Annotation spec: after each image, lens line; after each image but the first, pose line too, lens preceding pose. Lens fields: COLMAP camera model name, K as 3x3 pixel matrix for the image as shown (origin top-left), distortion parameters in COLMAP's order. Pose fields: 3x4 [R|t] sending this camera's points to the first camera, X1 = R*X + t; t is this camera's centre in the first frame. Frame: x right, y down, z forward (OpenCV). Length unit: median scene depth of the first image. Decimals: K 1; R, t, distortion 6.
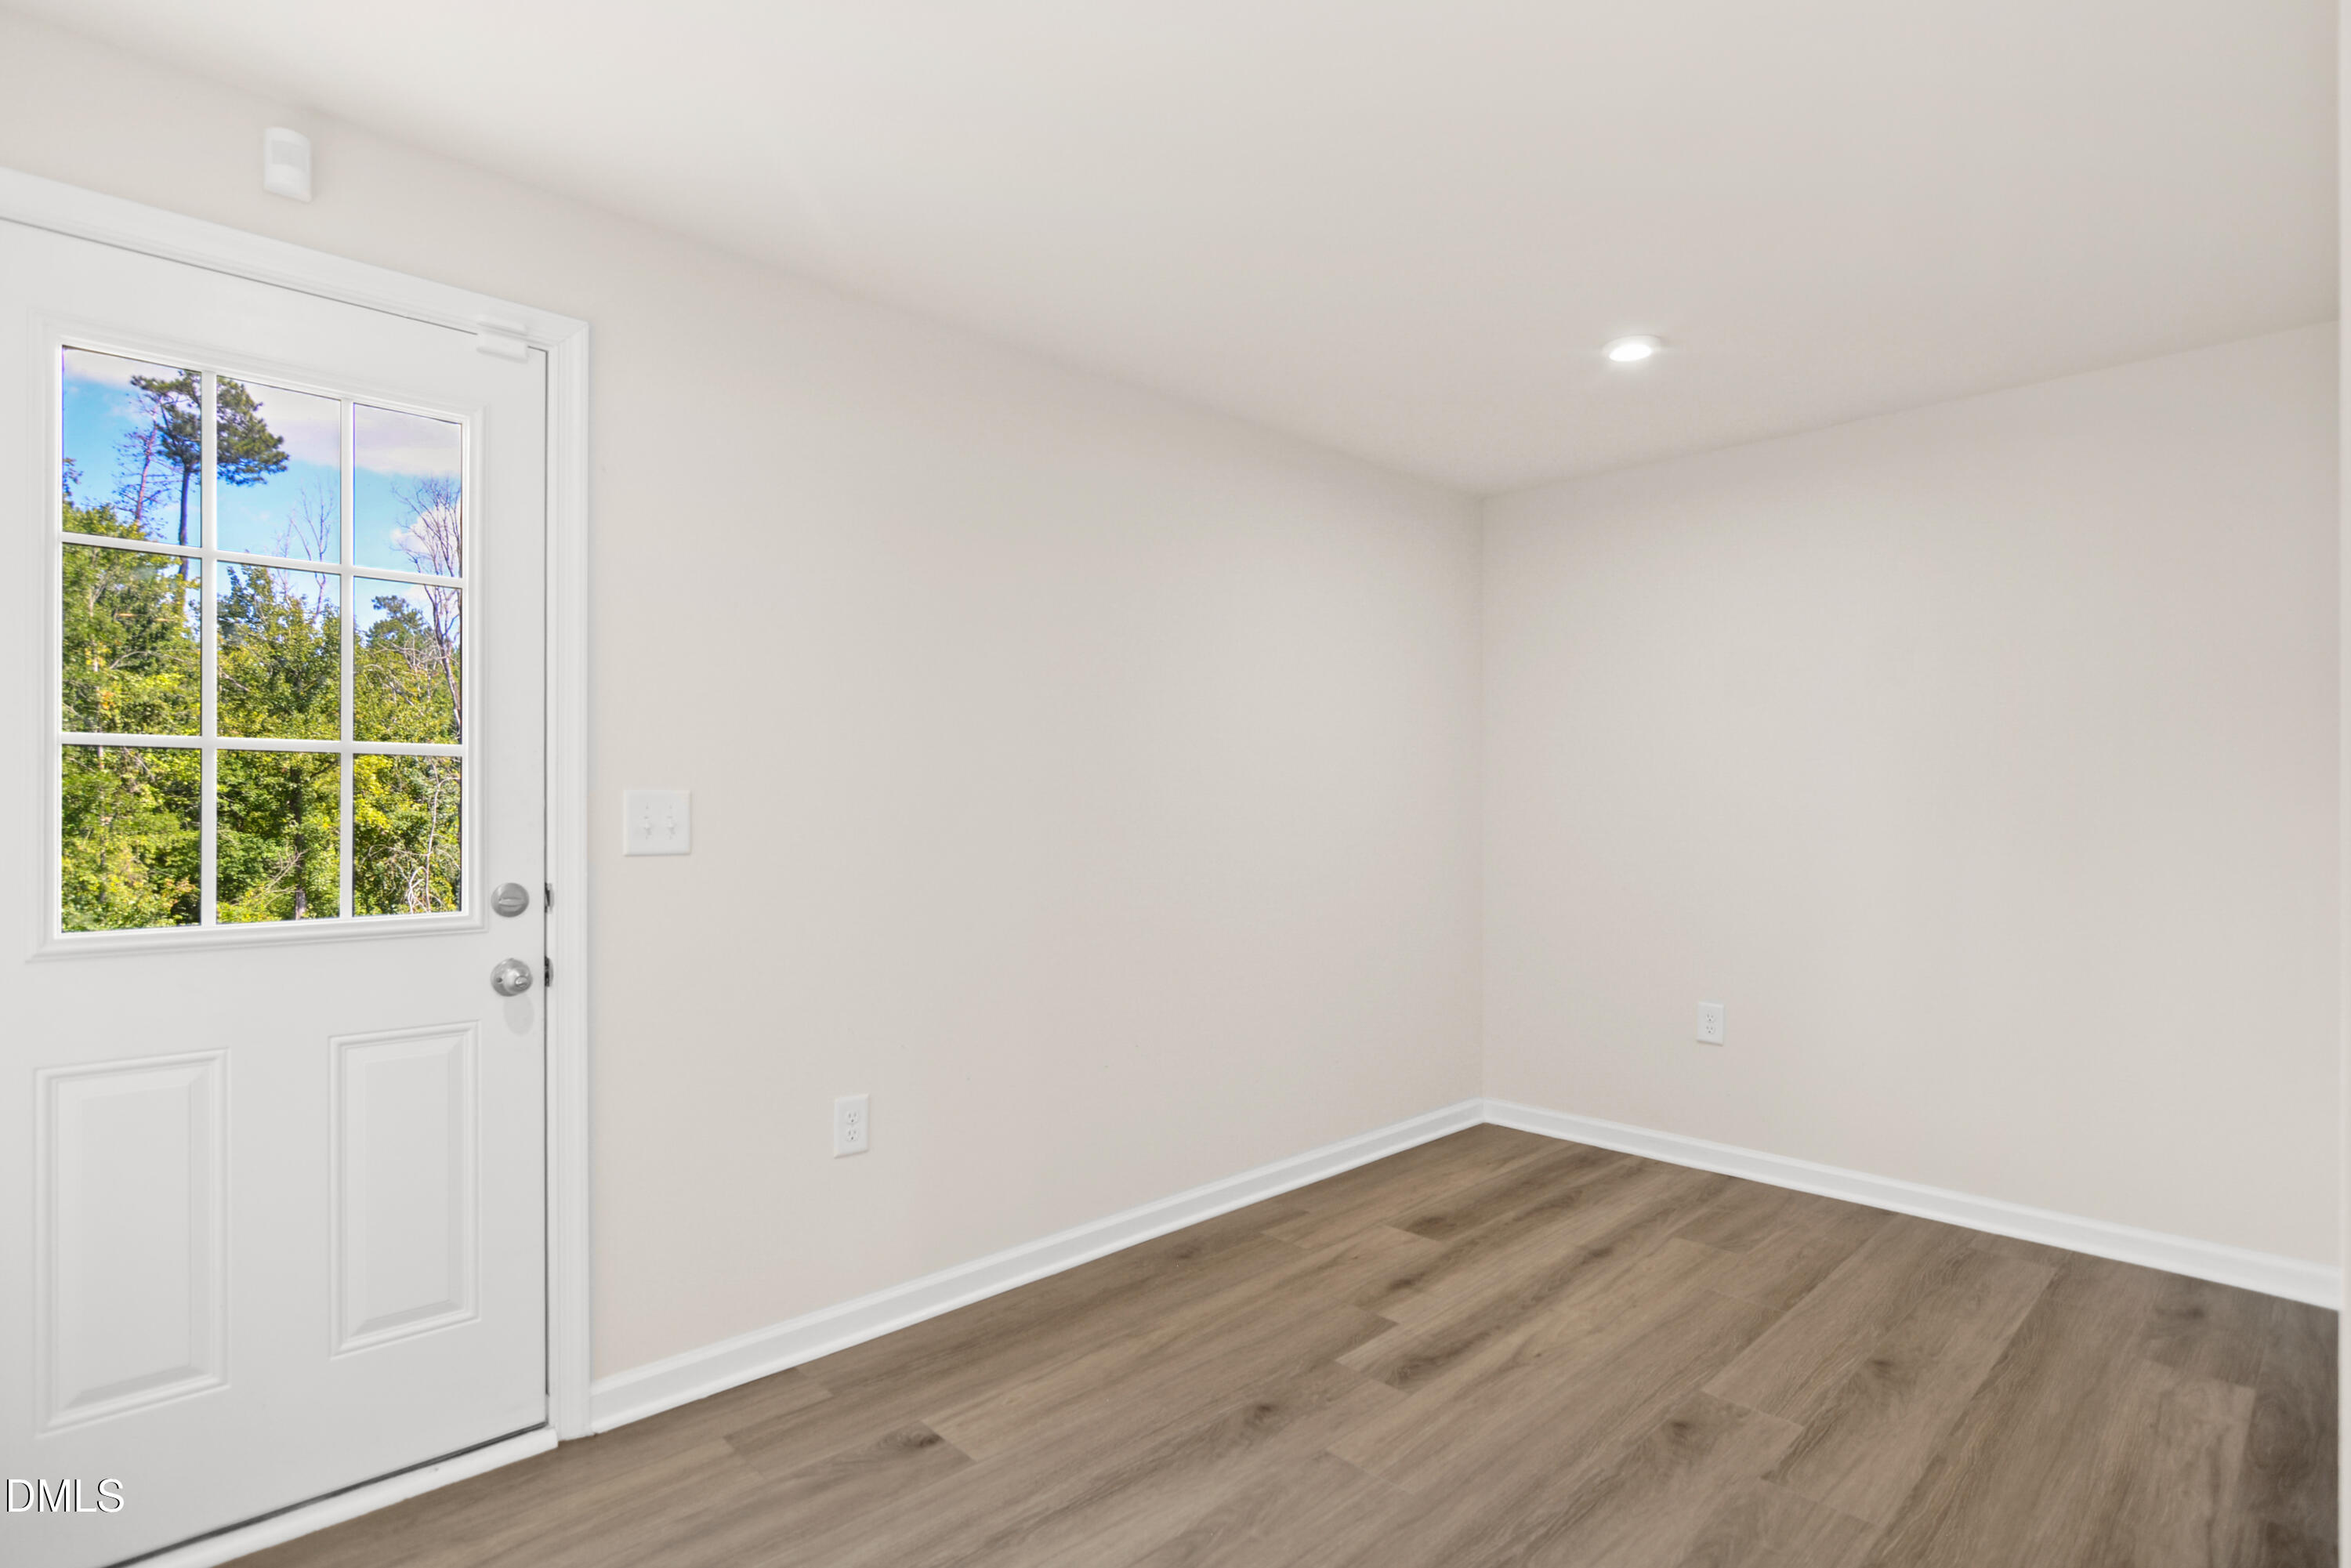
lens RADIAL K [[1153.8, 0, 1179.8], [0, 1153.8, 802.7], [0, 0, 1]] dist [-0.002454, -0.000042]
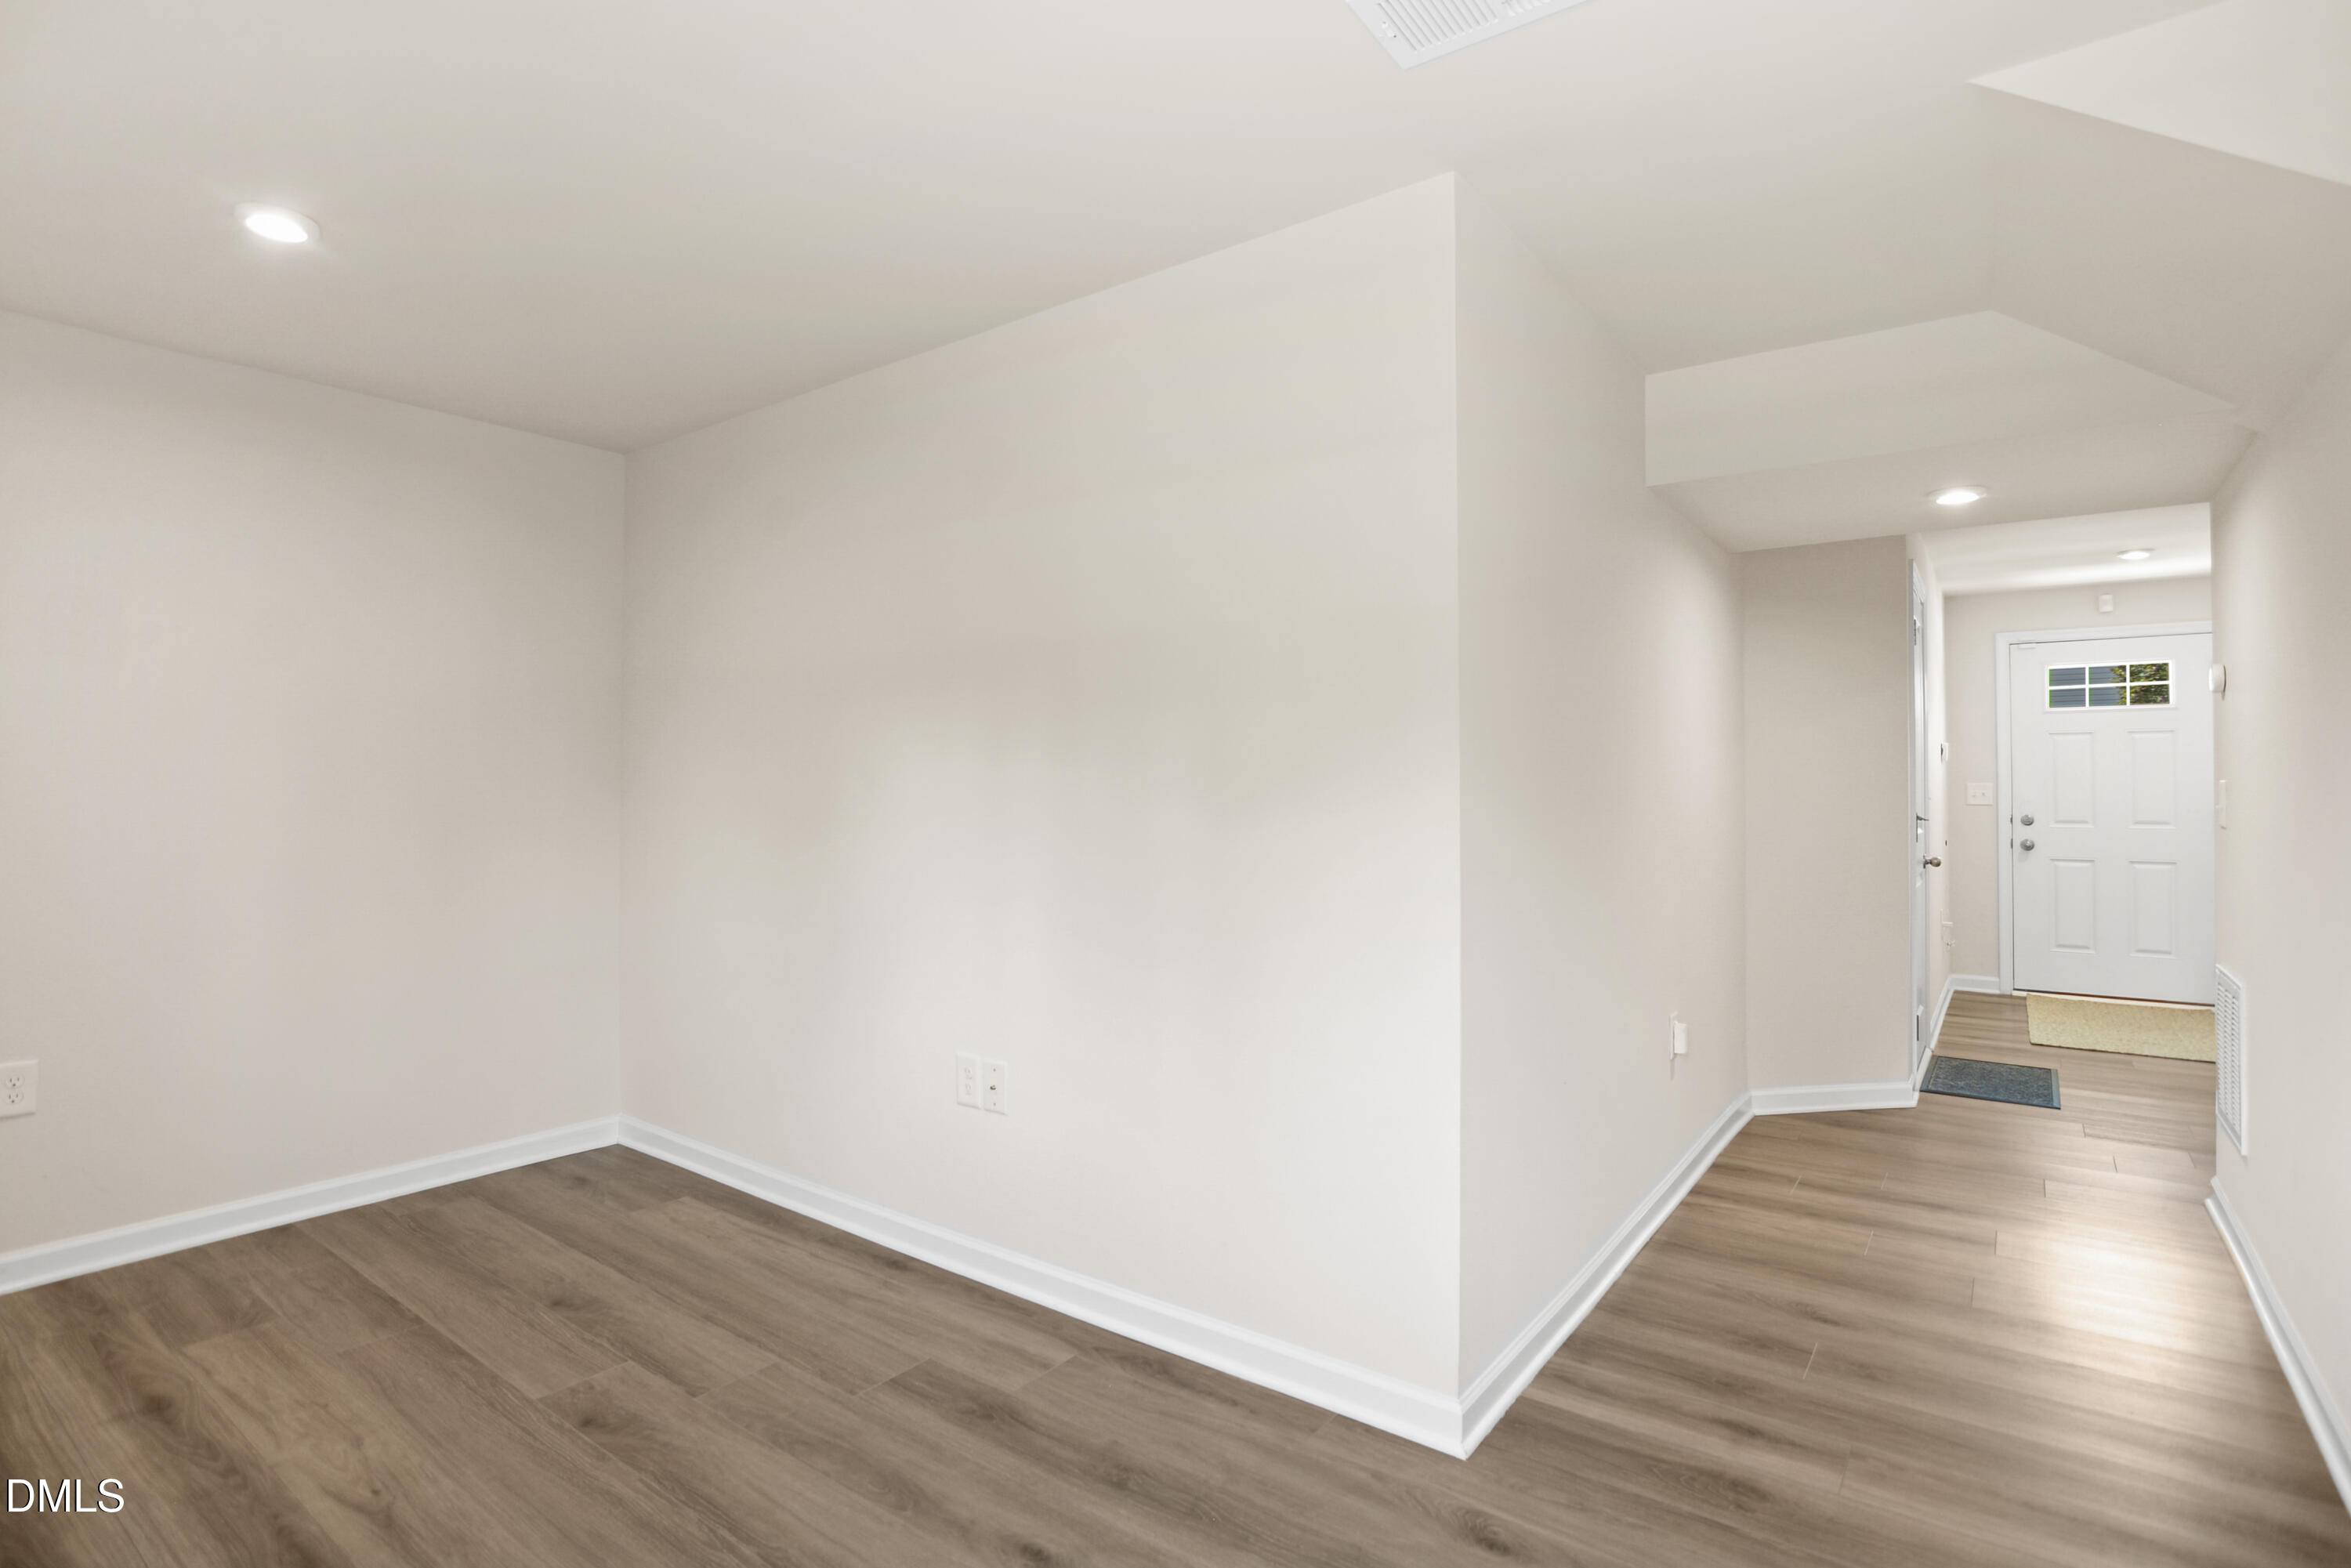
lens RADIAL K [[1153.0, 0, 1135.4], [0, 1153.0, 742.3], [0, 0, 1]] dist [-0.003580, 0.000408]
pose [[-0.121287, 0.038098, 0.991886, -0.599378], [-0.001636, 0.999254, -0.038582, -0.001591], [-0.992616, -0.006303, -0.121135, 0.640844]]
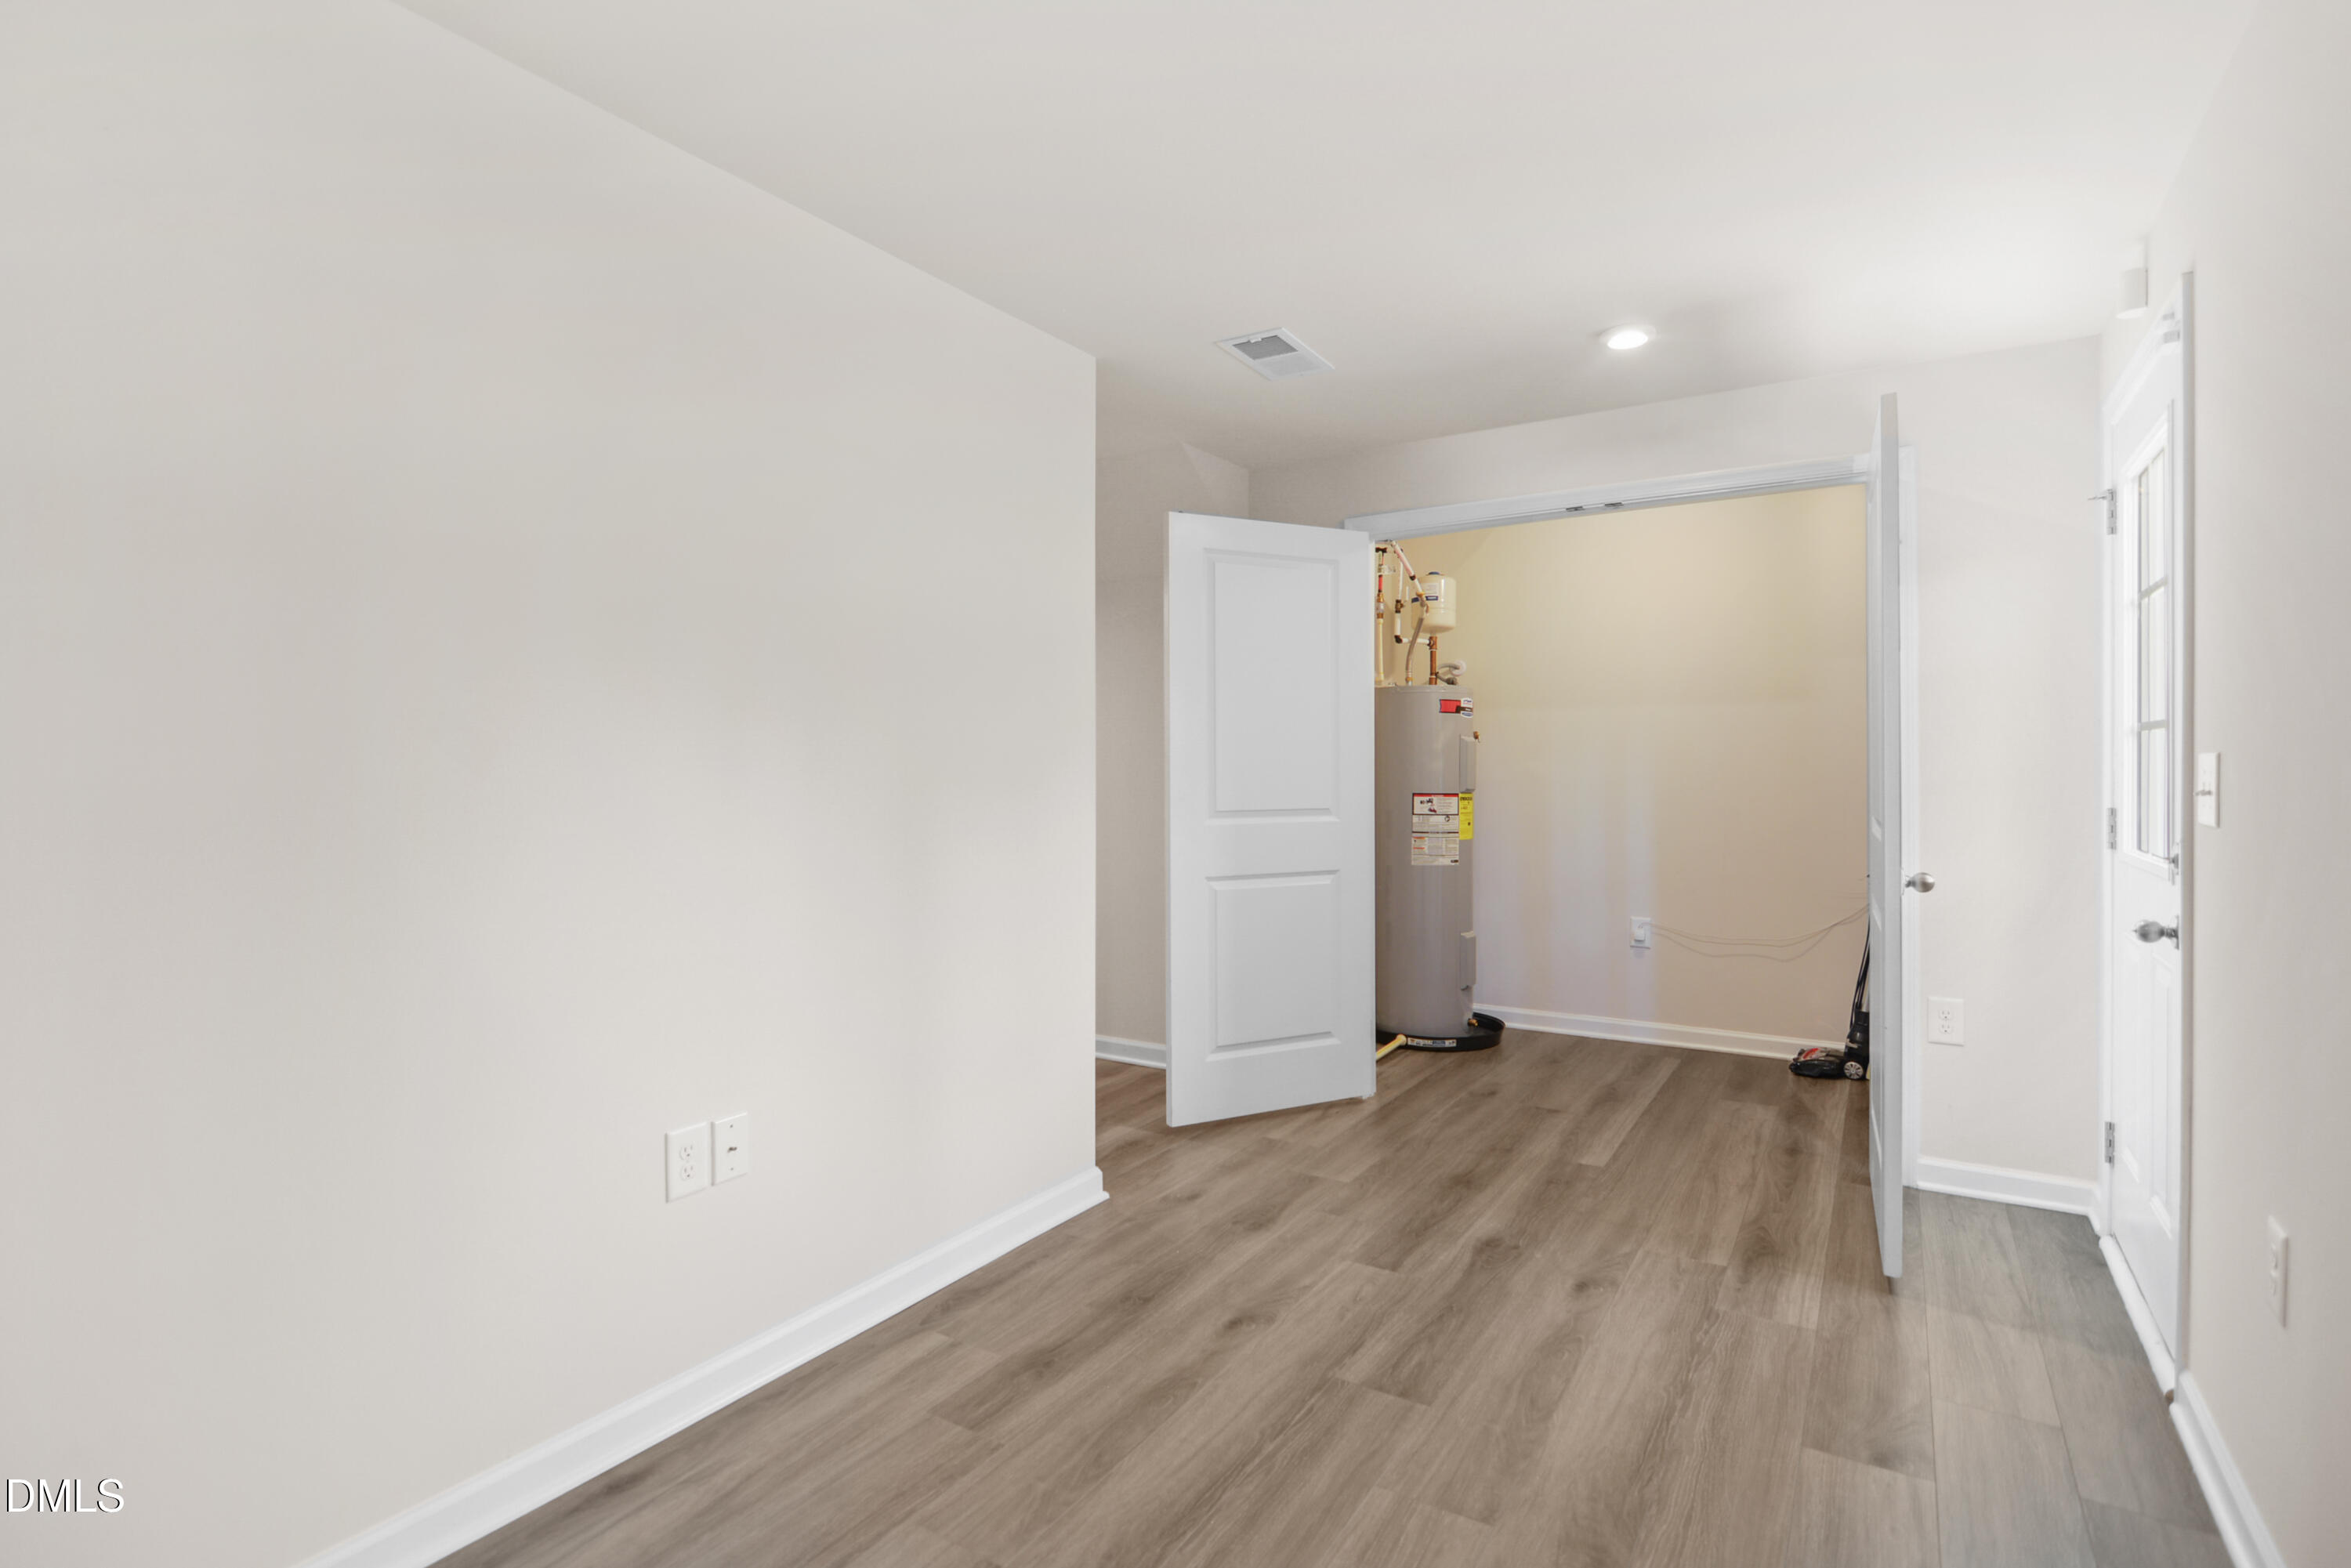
lens RADIAL K [[1153.0, 0, 1135.4], [0, 1153.0, 742.3], [0, 0, 1]] dist [-0.003580, 0.000408]
pose [[-0.979263, -0.004620, -0.202541, 0.520244], [0.001211, 0.999589, -0.028655, 0.002673], [0.202590, -0.028306, -0.978855, 1.670825]]
